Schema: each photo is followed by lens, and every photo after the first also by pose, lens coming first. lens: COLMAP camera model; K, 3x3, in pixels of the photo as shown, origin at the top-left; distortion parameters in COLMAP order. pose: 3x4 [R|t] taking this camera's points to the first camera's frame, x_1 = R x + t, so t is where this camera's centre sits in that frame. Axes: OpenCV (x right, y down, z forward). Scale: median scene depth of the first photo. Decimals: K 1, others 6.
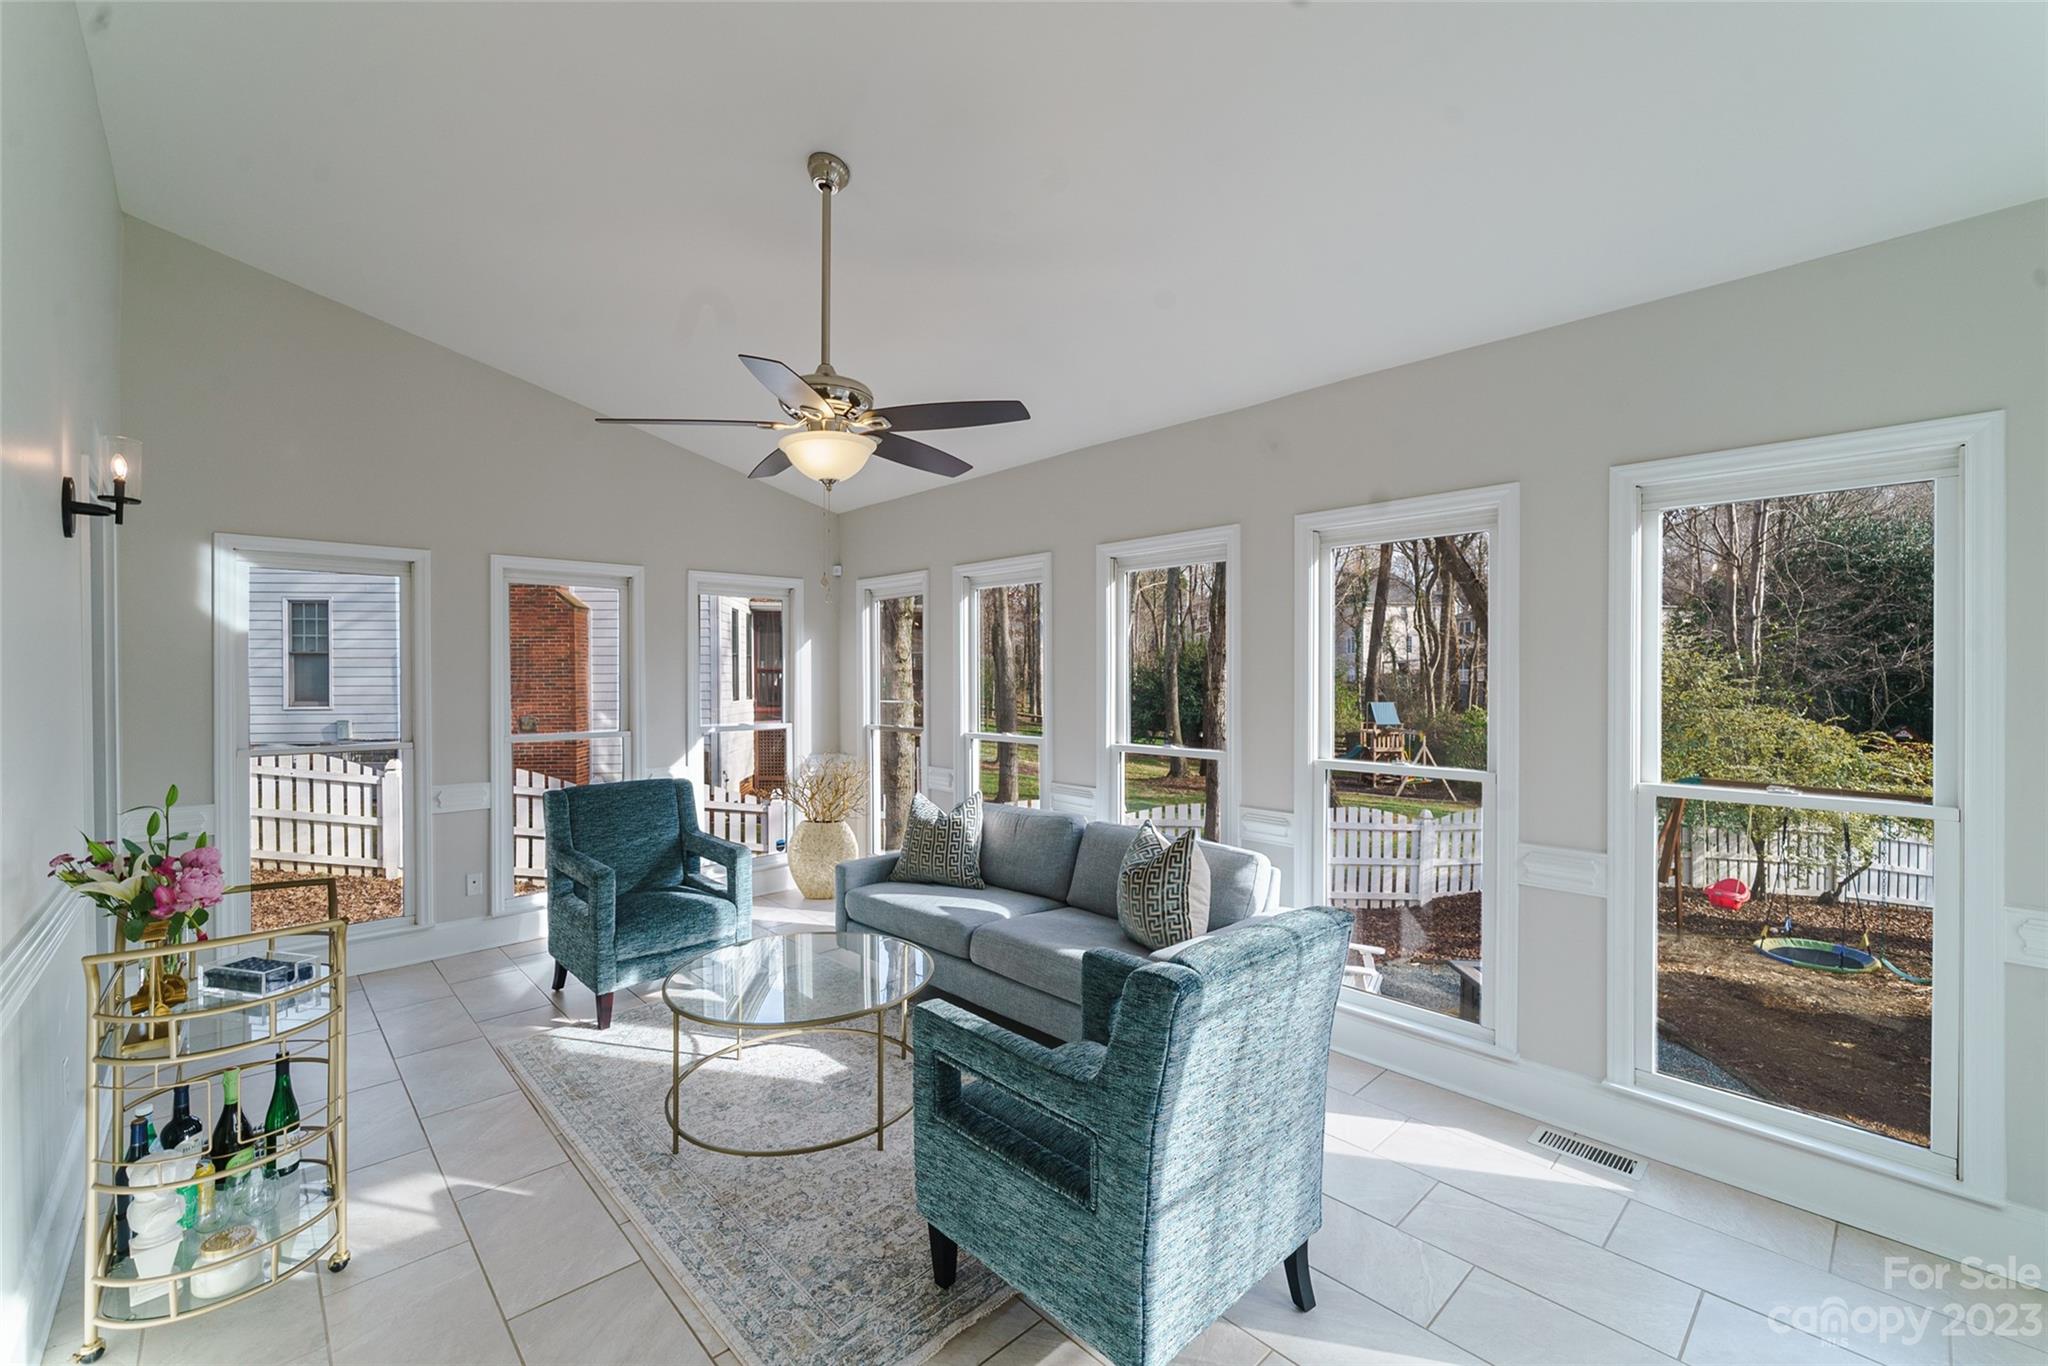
lens RADIAL K [[847.7, 0, 1024.0], [0, 847.7, 682.7], [0, 0, 1]] dist [0.002359, -0.001673]
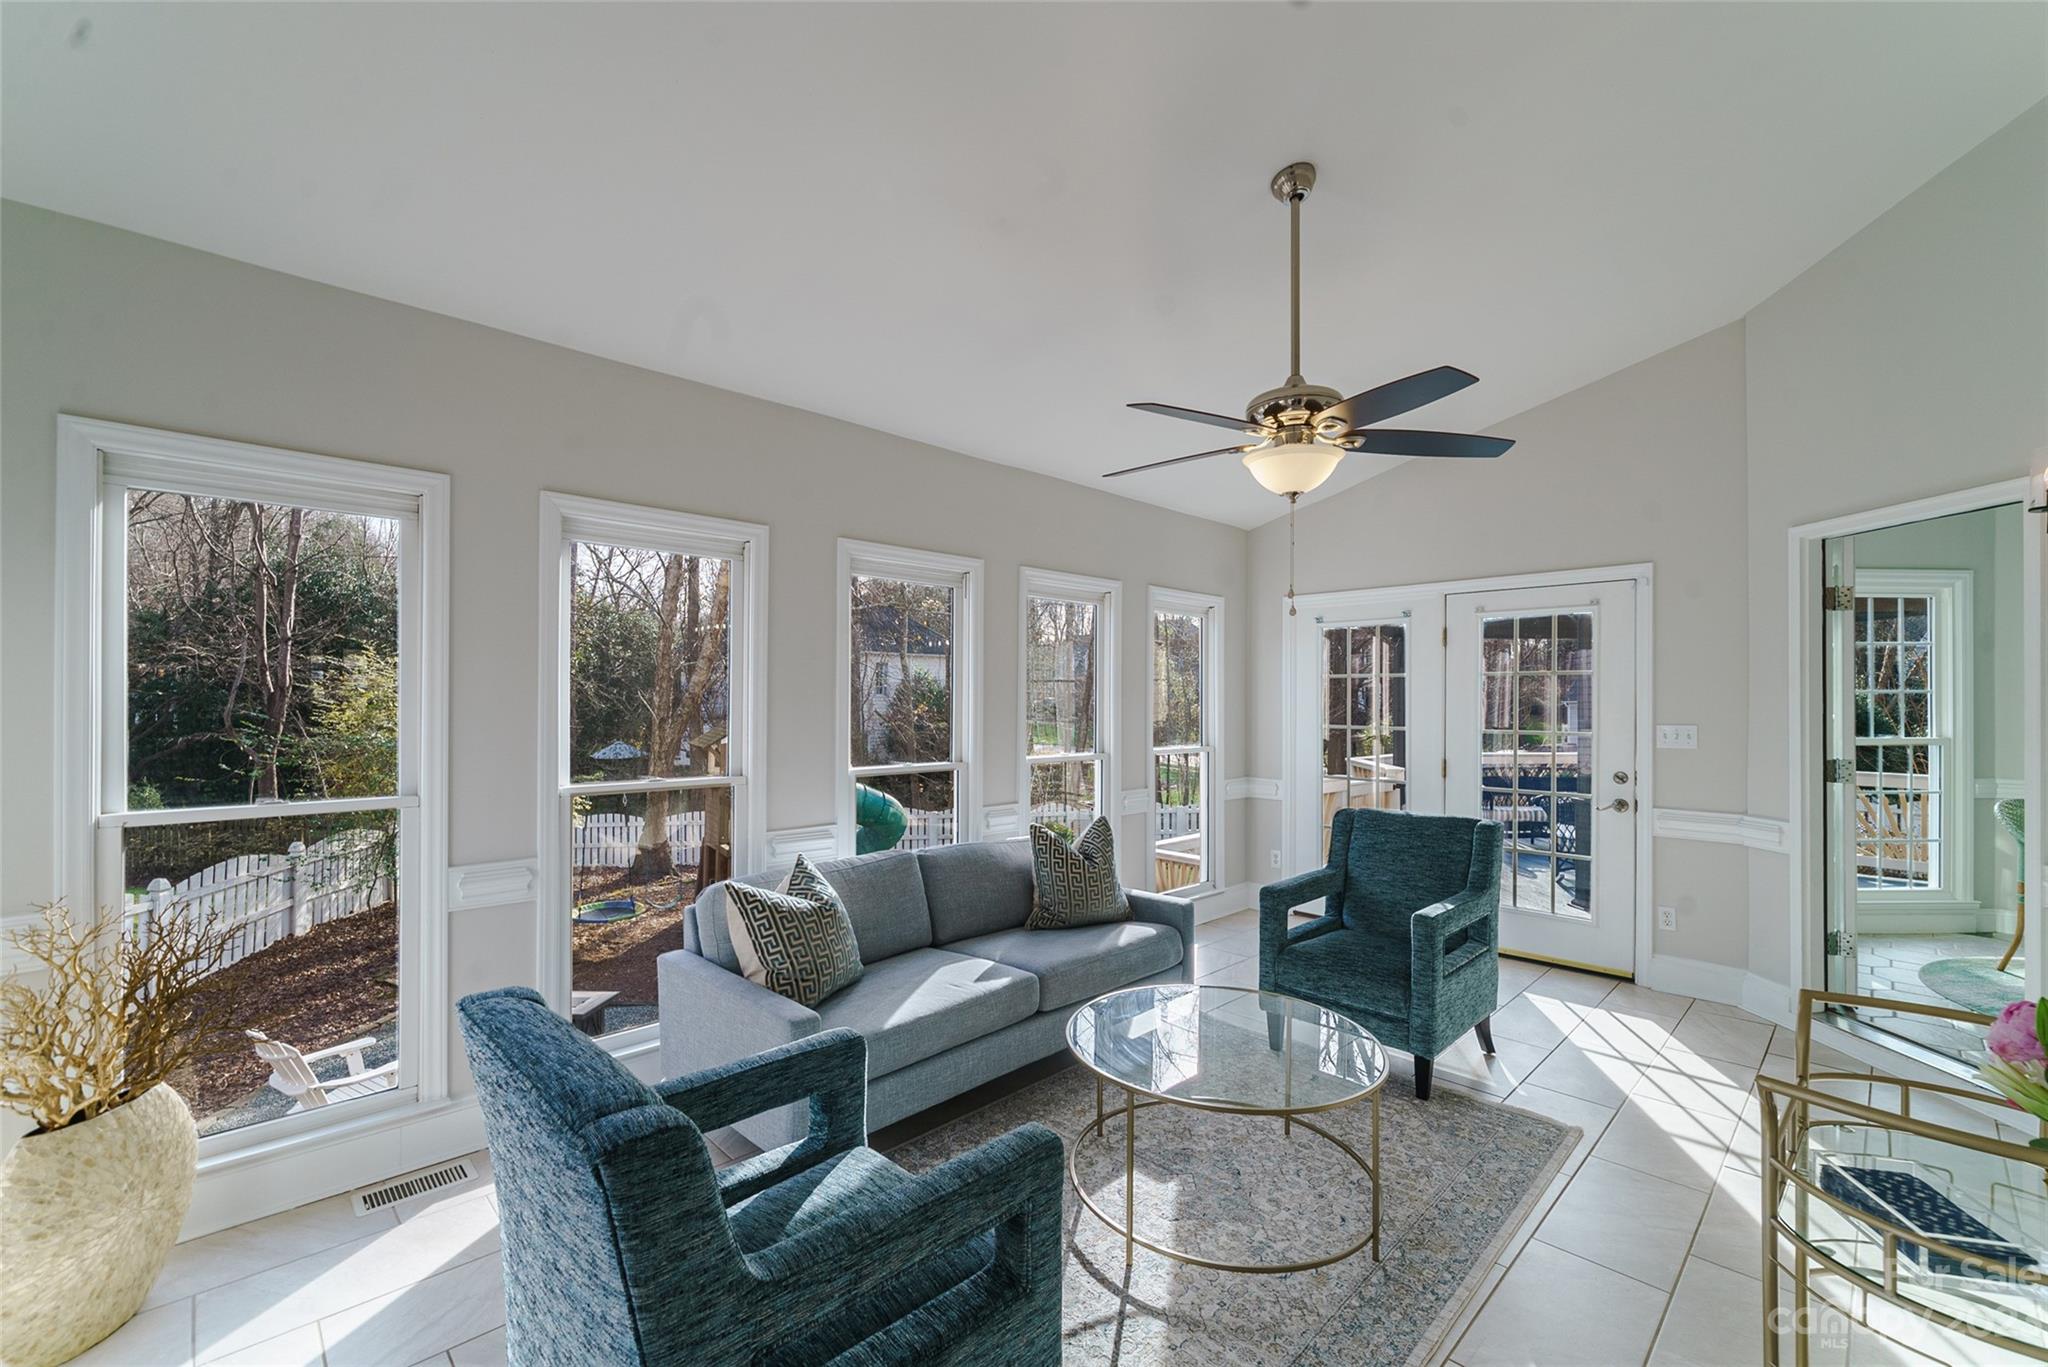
lens RADIAL K [[847.7, 0, 1041.3], [0, 847.7, 690.9], [0, 0, 1]] dist [0.002359, -0.001673]
pose [[0.001926, 0.005815, 0.999981, -0.765260], [-0.003221, 0.999978, -0.005808, -0.003149], [-0.999993, -0.003209, 0.001944, 0.801944]]
